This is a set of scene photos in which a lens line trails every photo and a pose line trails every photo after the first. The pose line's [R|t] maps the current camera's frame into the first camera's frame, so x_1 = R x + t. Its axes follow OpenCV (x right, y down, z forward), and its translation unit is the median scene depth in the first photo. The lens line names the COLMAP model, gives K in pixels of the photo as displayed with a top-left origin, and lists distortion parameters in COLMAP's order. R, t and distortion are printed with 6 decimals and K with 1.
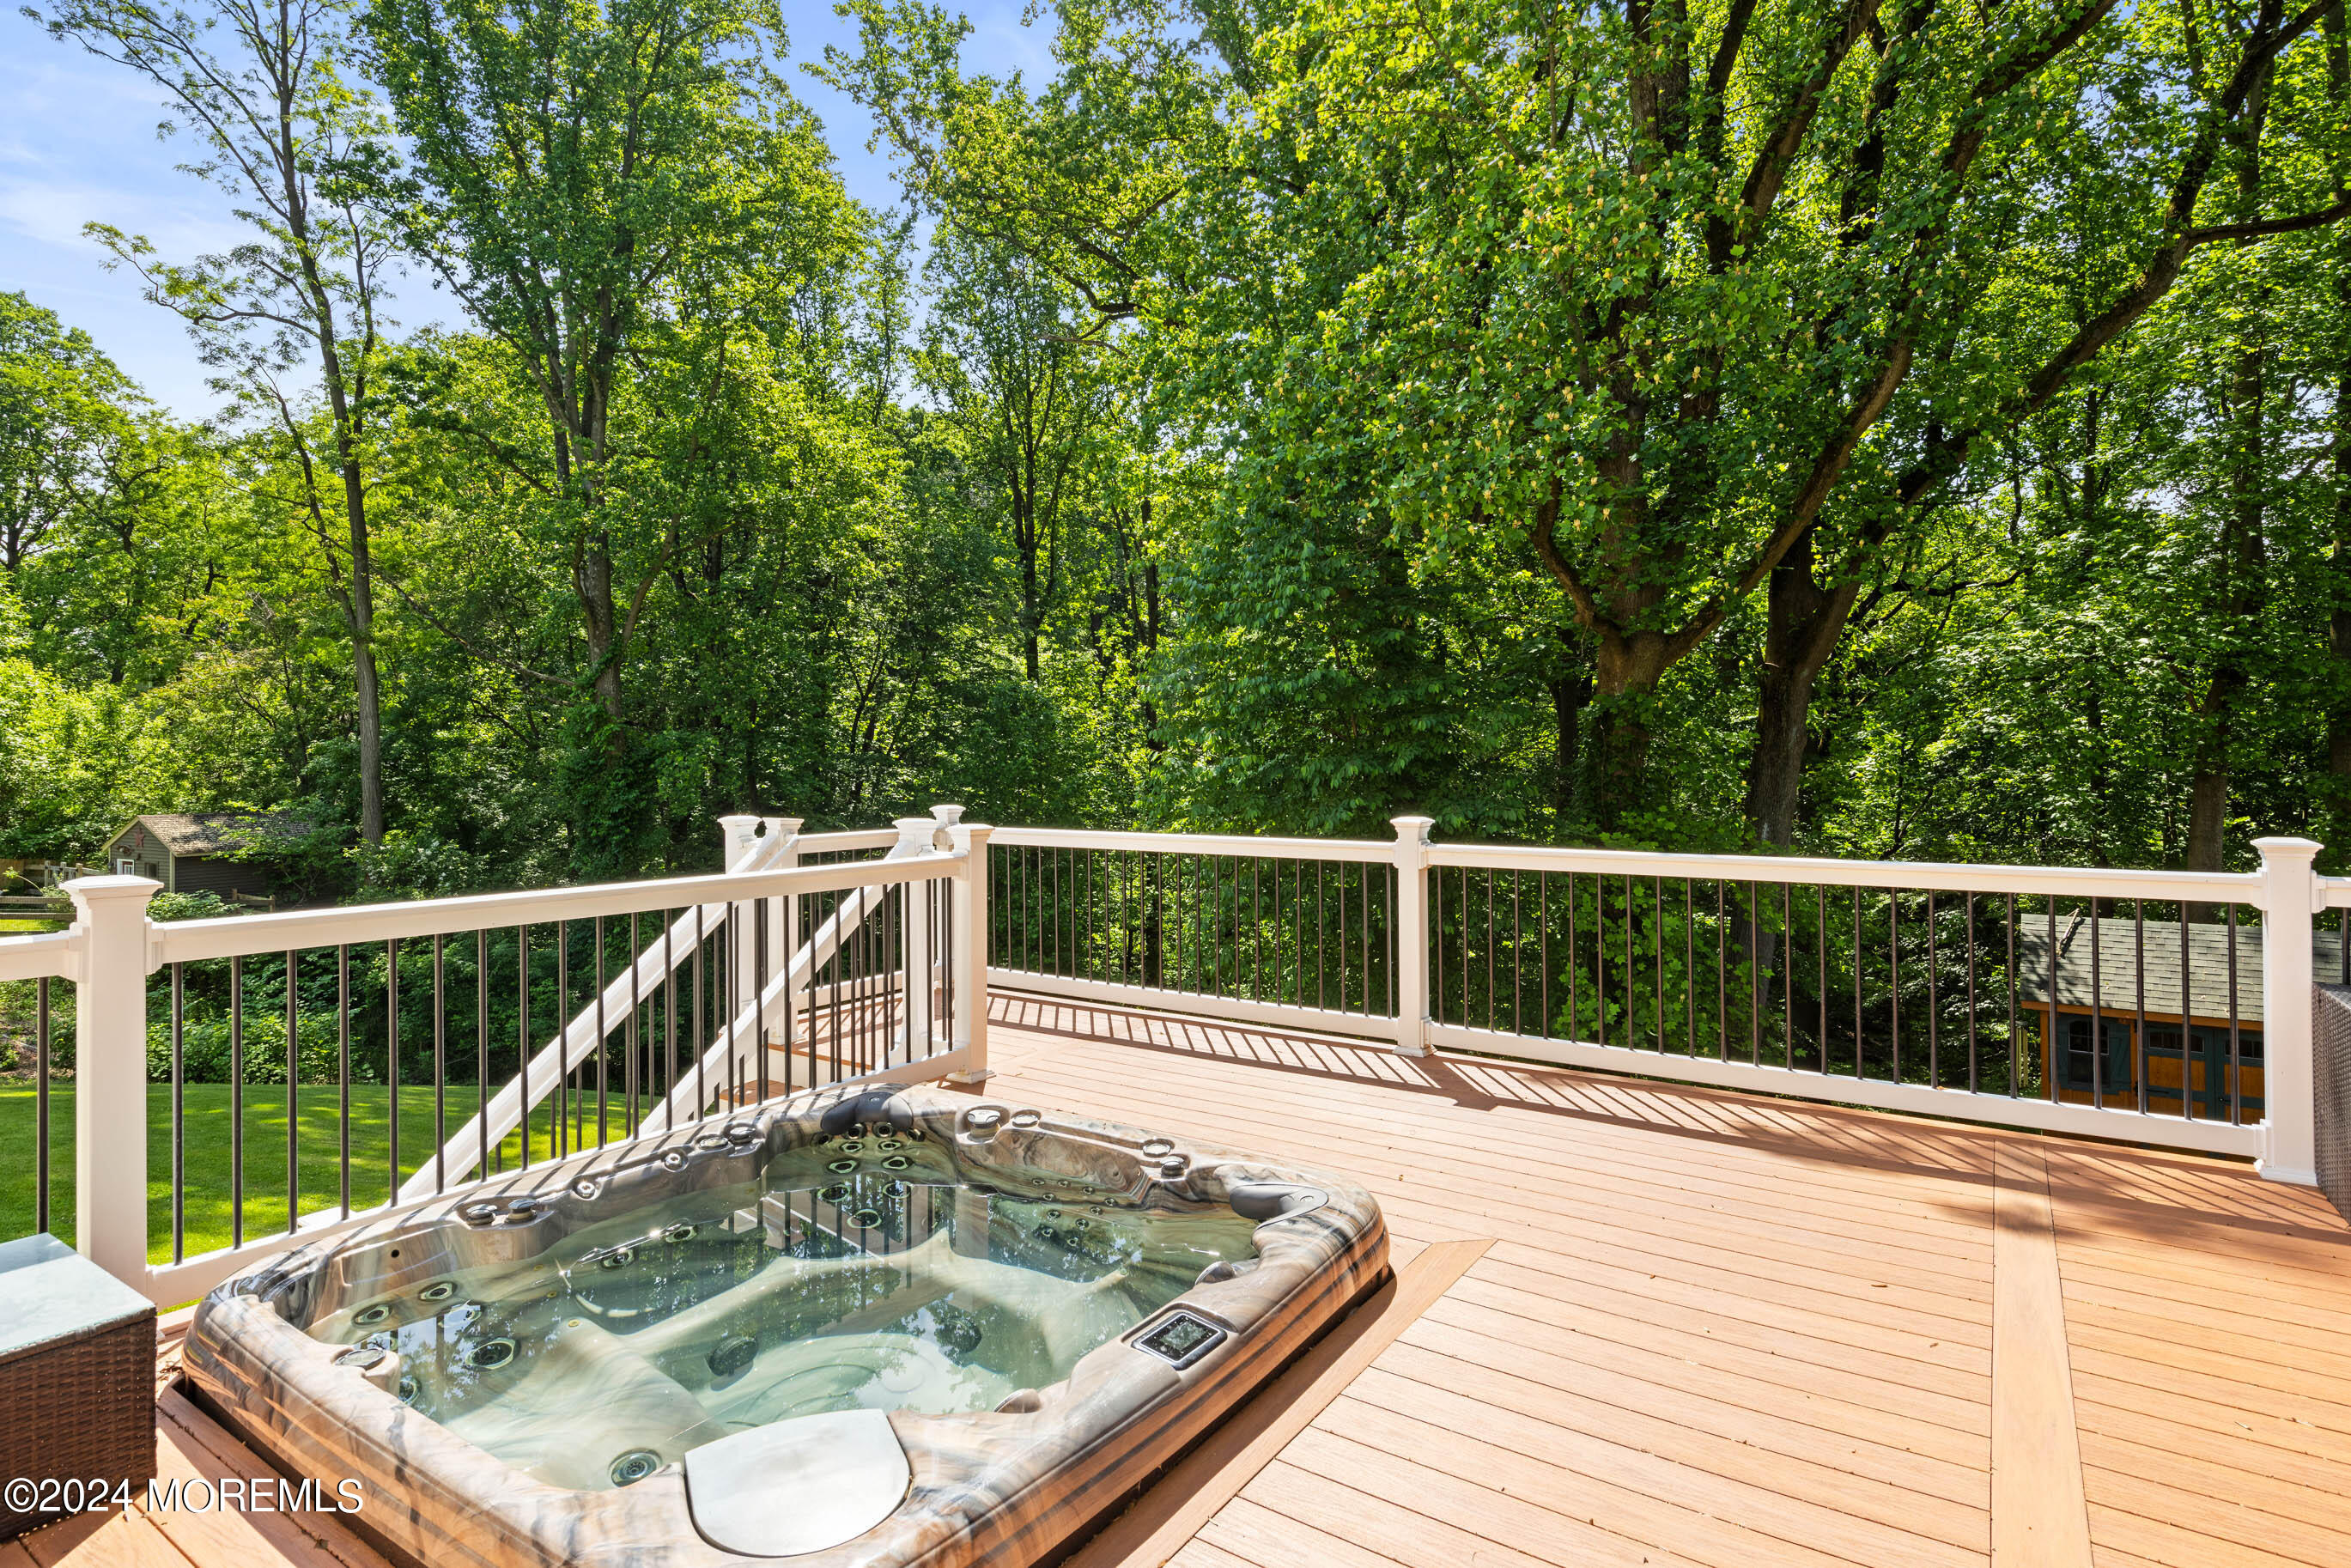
lens RADIAL K [[1194.3, 0, 1178.2], [0, 1194.3, 748.5], [0, 0, 1]] dist [-0.000919, 0.000718]
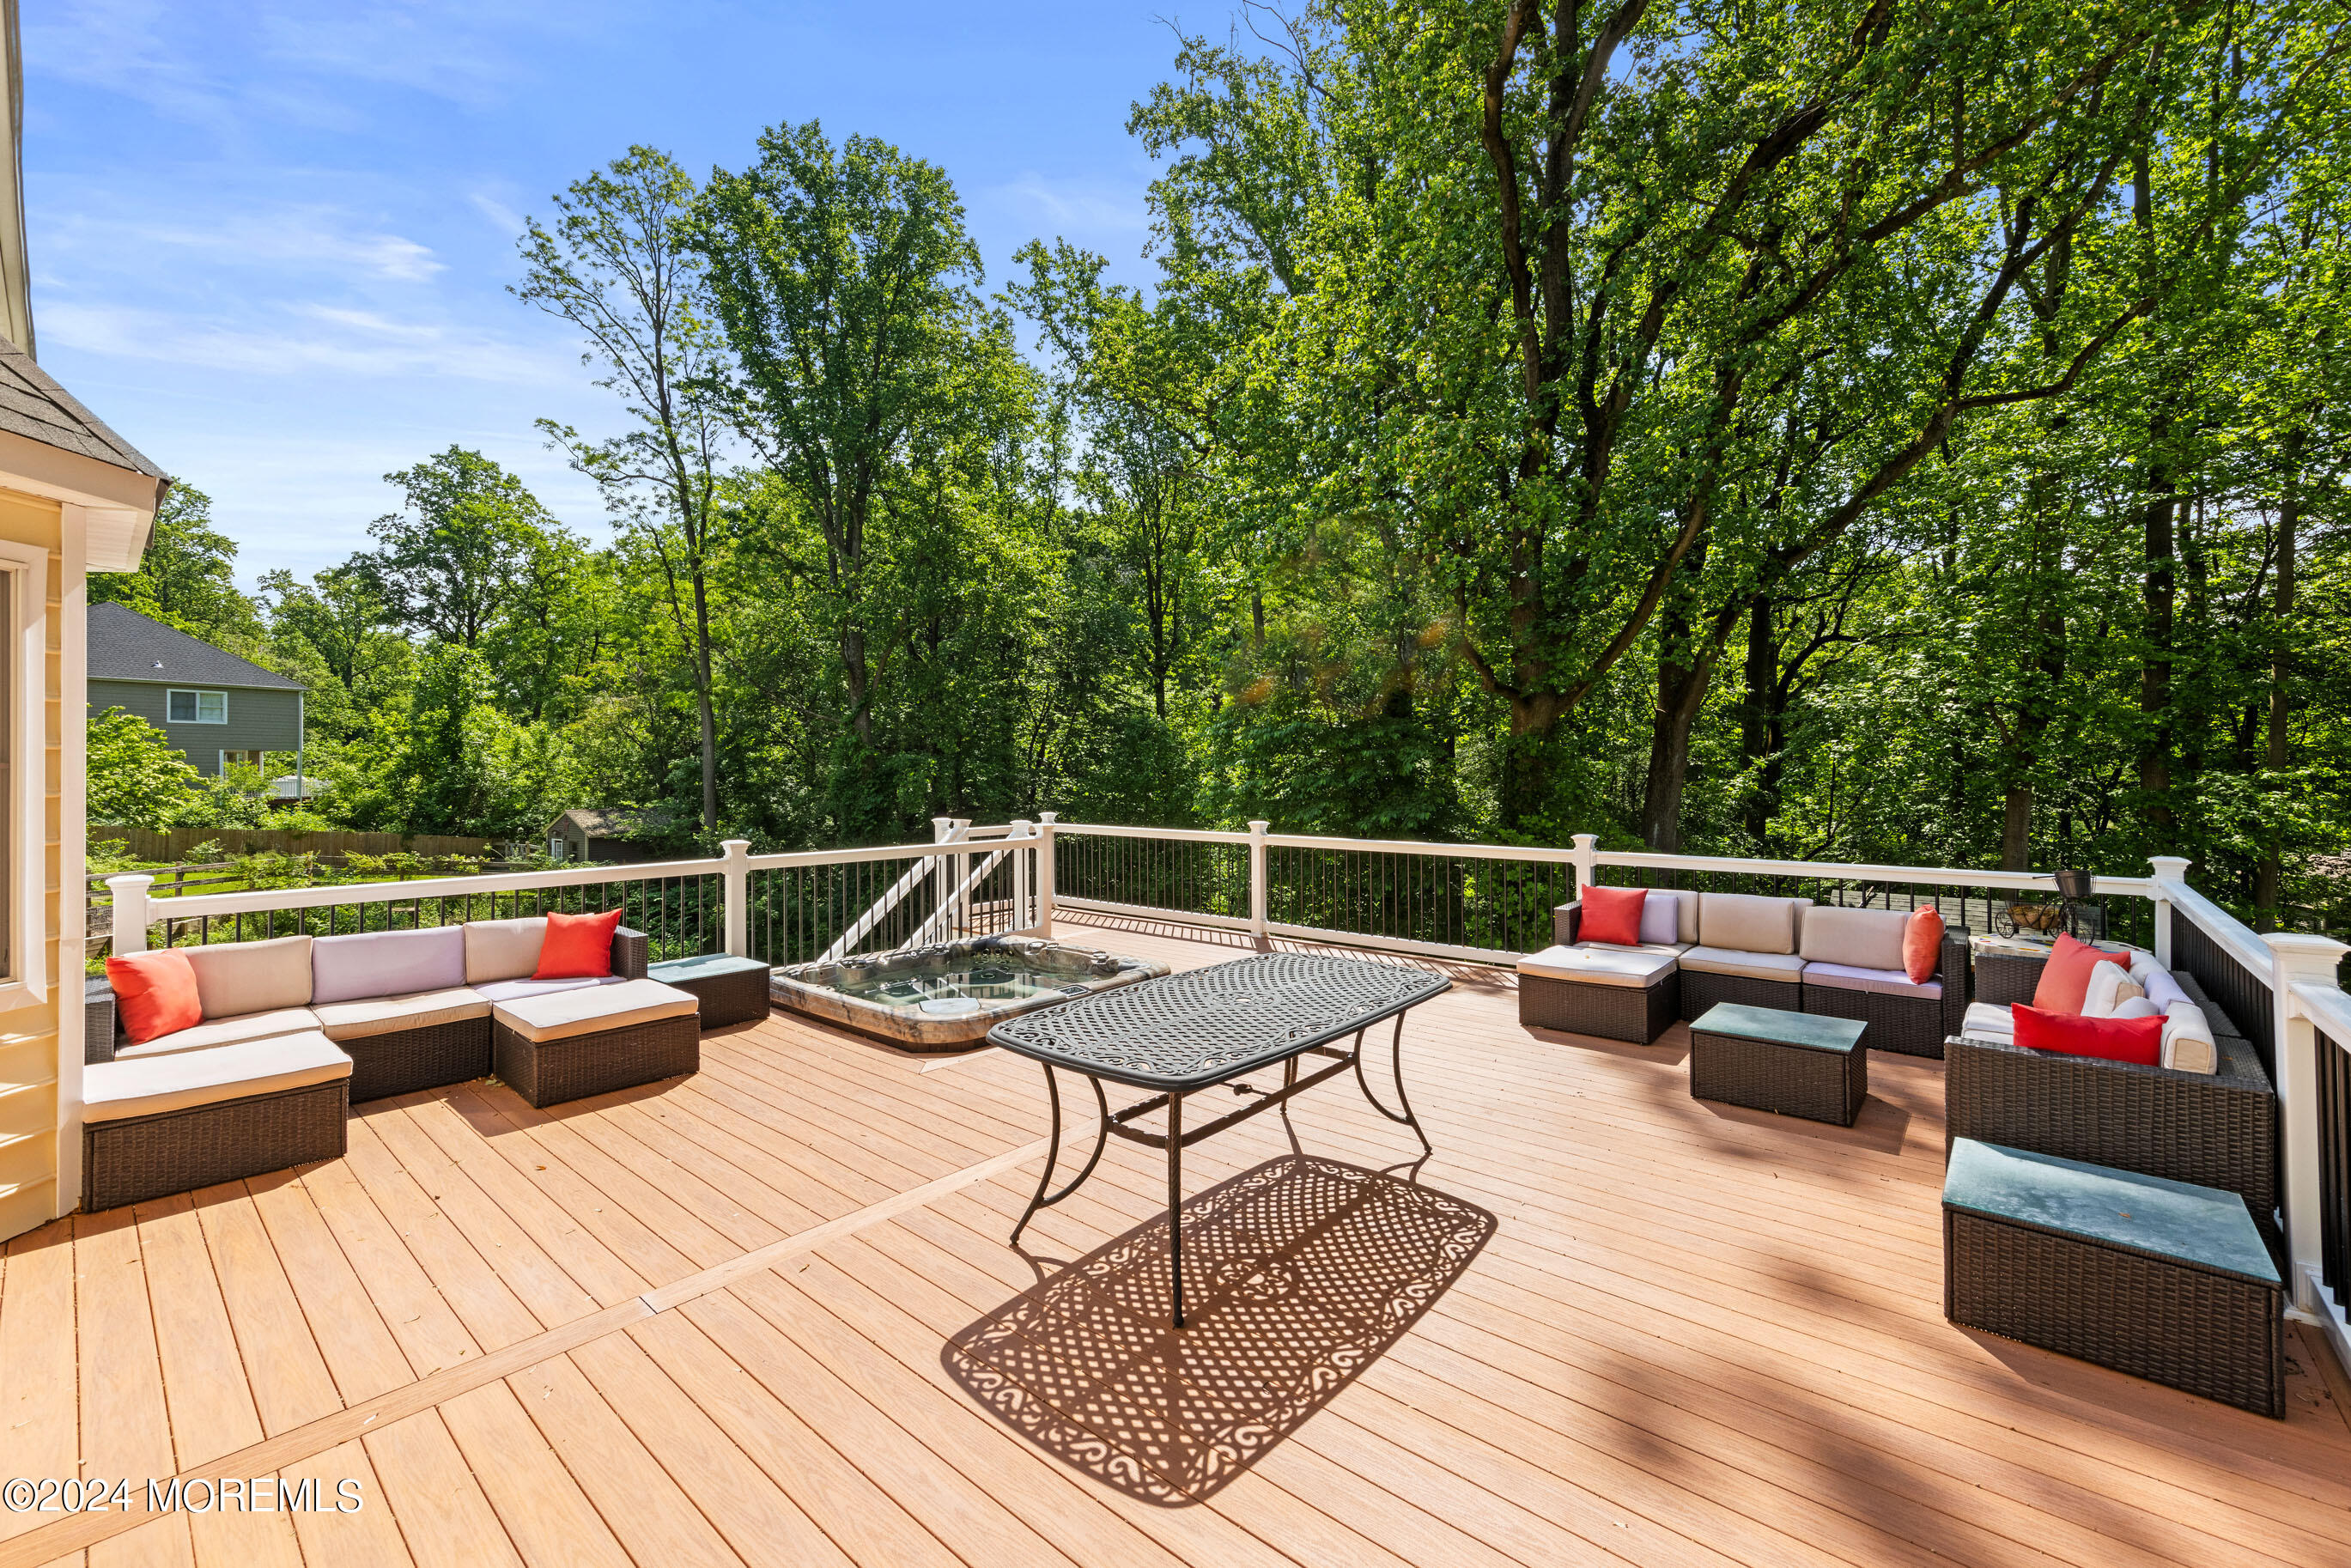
lens RADIAL K [[949.0, 0, 1177.8], [0, 949.0, 743.9], [0, 0, 1]] dist [-0.000148, -0.000013]
pose [[0.992977, -0.002694, -0.118279, 0.038442], [0.000760, 0.999865, -0.016394, -0.007346], [0.118307, 0.016189, 0.992845, -0.096787]]
